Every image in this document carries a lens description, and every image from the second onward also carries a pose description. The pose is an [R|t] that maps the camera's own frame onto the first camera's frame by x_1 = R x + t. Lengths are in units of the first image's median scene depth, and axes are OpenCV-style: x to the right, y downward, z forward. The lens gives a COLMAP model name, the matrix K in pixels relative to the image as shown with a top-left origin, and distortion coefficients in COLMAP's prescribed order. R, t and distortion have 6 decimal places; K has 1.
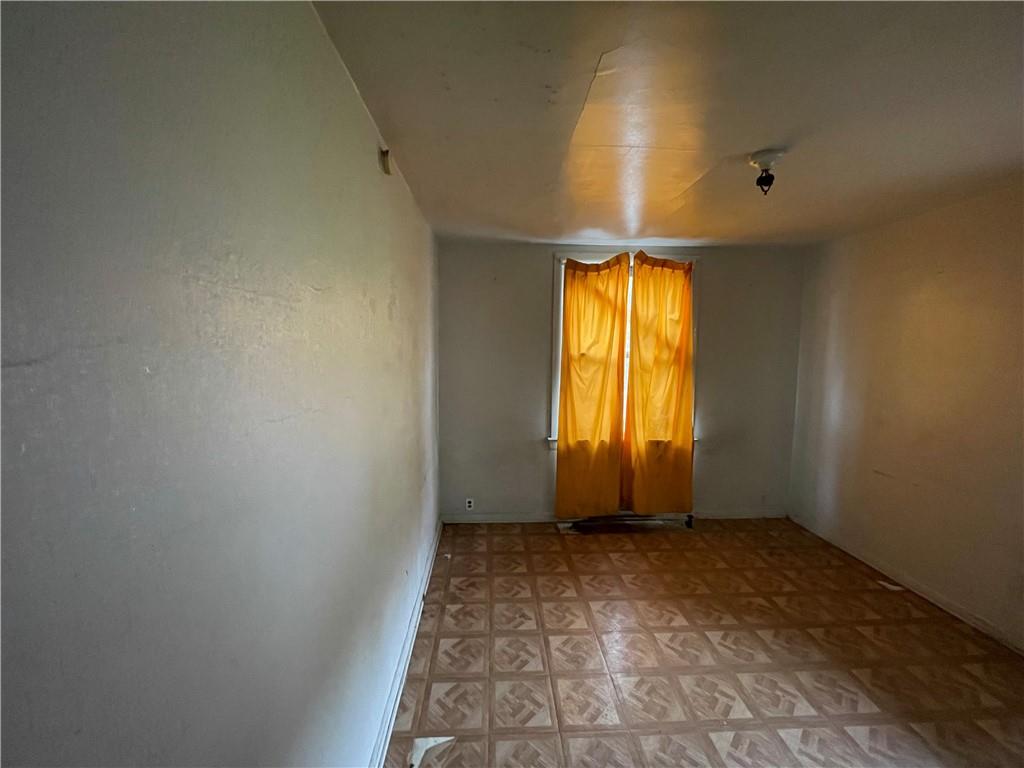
lens RADIAL K [[413.8, 0, 511.1], [0, 413.8, 382.3], [0, 0, 1]] dist [-0.002532, -0.000190]
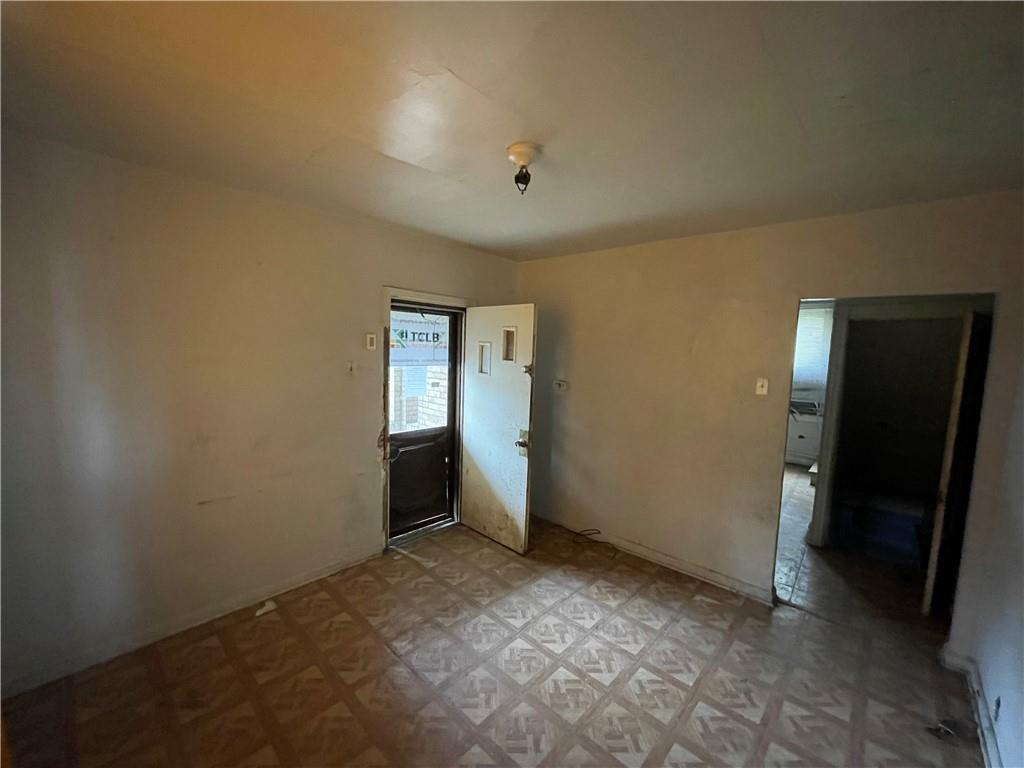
lens RADIAL K [[413.8, 0, 514.5], [0, 413.8, 381.2], [0, 0, 1]] dist [-0.002532, -0.000190]
pose [[-0.689361, -0.096354, 0.717981, -0.083571], [0.035215, 0.985486, 0.166065, -0.176741], [-0.723561, 0.139763, -0.675962, 1.576256]]
